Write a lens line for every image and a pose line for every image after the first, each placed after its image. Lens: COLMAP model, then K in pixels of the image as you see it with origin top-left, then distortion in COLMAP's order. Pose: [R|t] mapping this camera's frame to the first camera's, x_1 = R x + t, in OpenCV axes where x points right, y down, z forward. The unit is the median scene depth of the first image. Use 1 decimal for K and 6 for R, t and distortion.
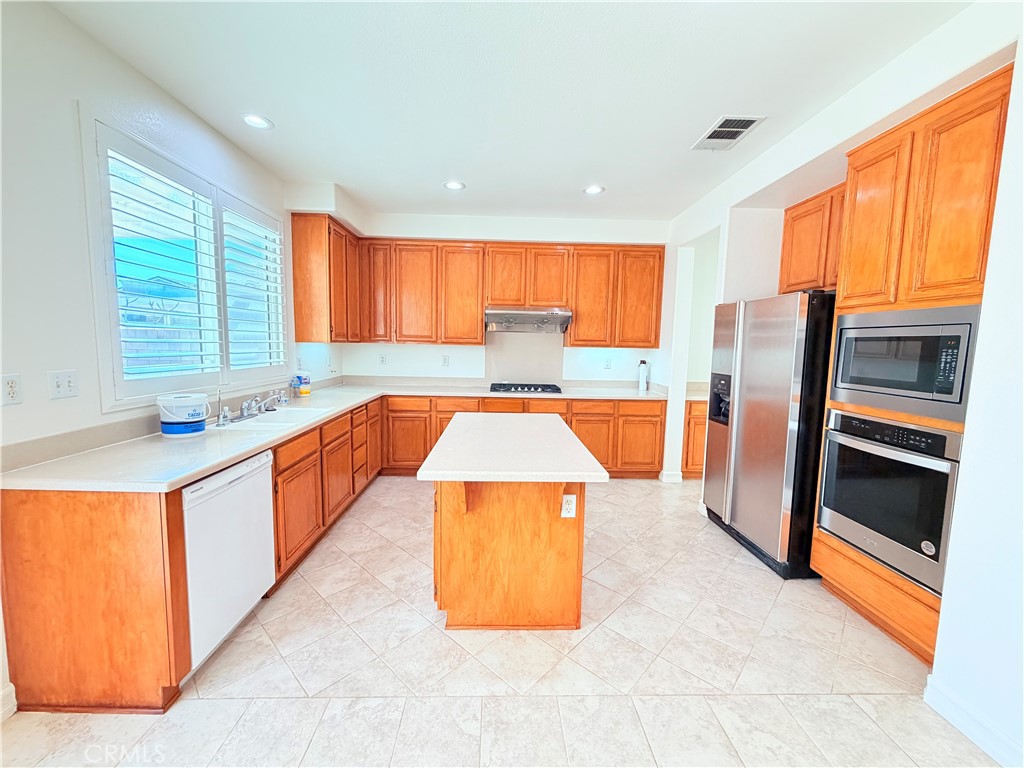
lens RADIAL K [[409.0, 0, 508.4], [0, 409.0, 383.7], [0, 0, 1]] dist [-0.000037, -0.000193]
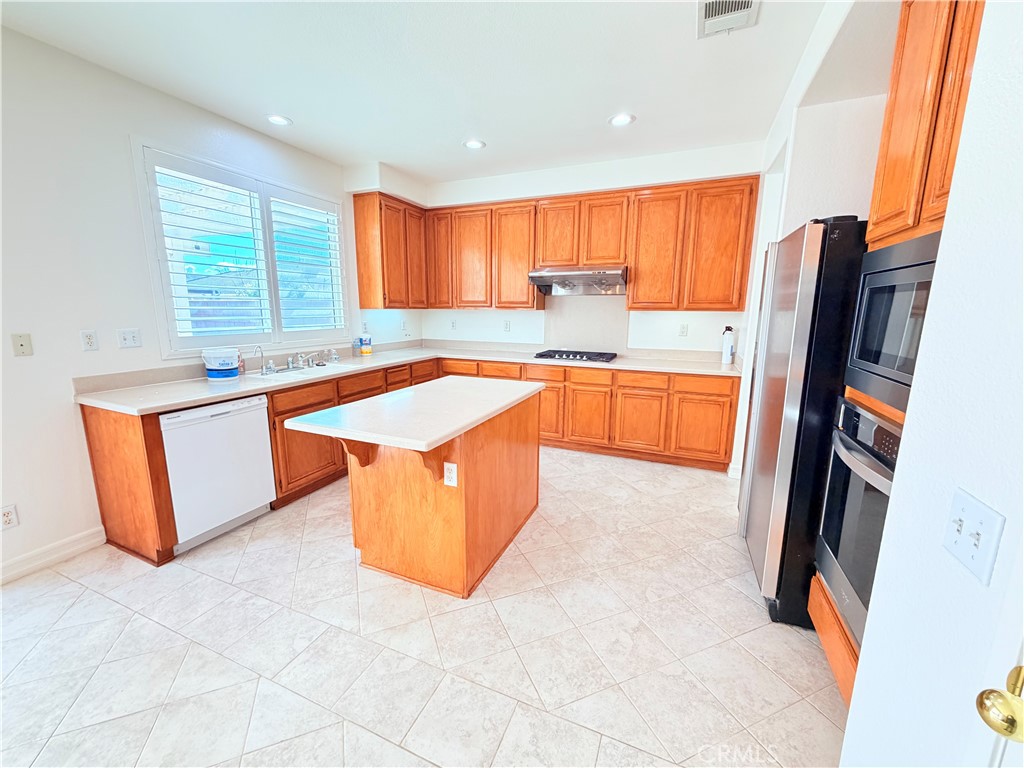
lens RADIAL K [[409.0, 0, 508.4], [0, 409.0, 383.7], [0, 0, 1]] dist [-0.000037, -0.000193]
pose [[0.908296, 0.062731, -0.413598, 0.371355], [-0.029796, 0.995883, 0.085612, -0.001200], [0.417266, -0.065437, 0.906425, 0.108152]]
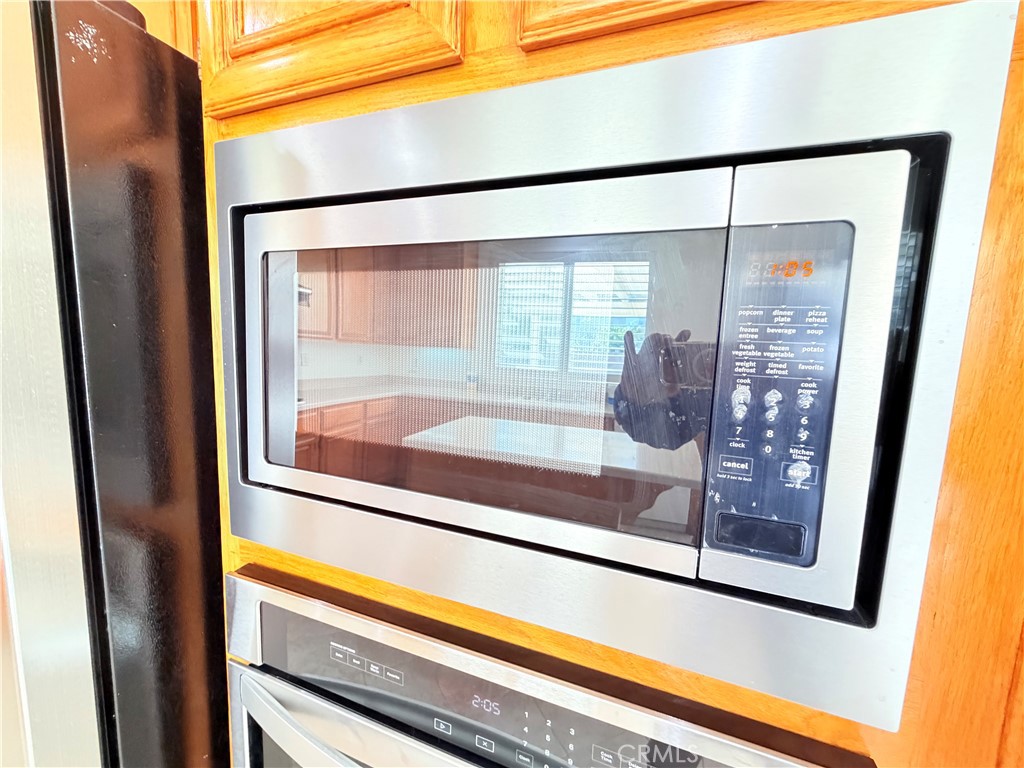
lens RADIAL K [[409.0, 0, 508.4], [0, 409.0, 383.7], [0, 0, 1]] dist [-0.000037, -0.000193]
pose [[0.381440, -0.099162, 0.919060, 0.425438], [0.055686, 0.994889, 0.084232, -0.035504], [-0.922715, 0.019049, 0.385012, 0.507314]]
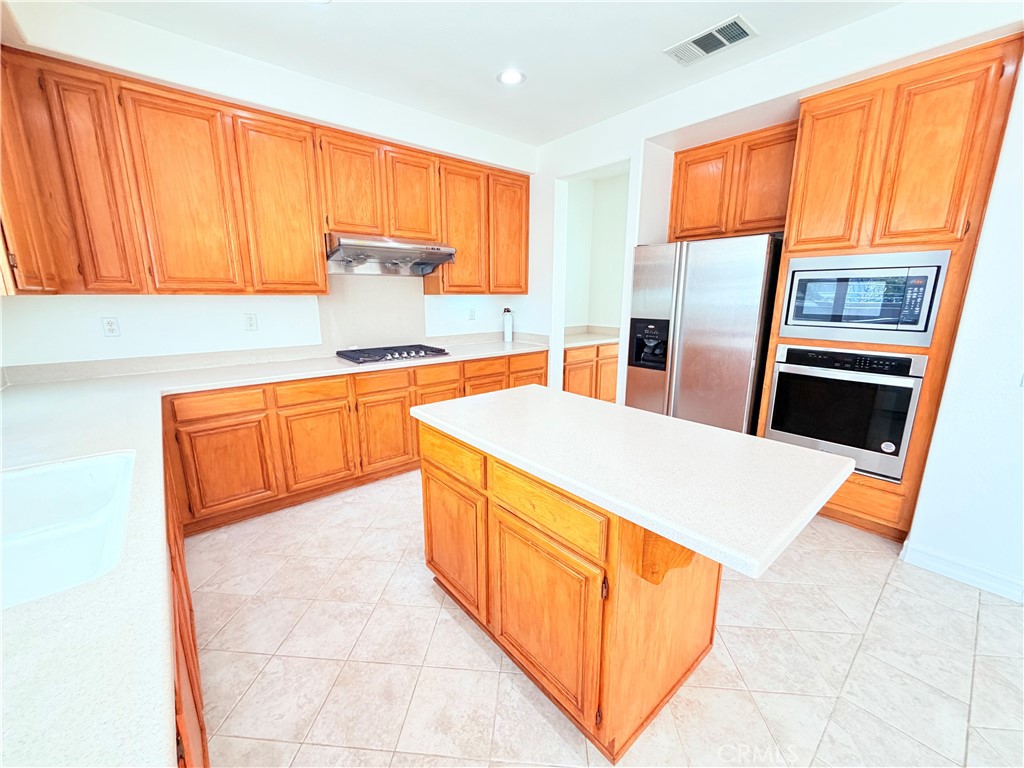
lens RADIAL K [[409.0, 0, 508.4], [0, 409.0, 383.7], [0, 0, 1]] dist [-0.000037, -0.000193]
pose [[0.780845, -0.152285, 0.605880, -0.322925], [0.076158, 0.985805, 0.149627, -0.037522], [-0.620066, -0.070693, 0.781359, 0.379786]]
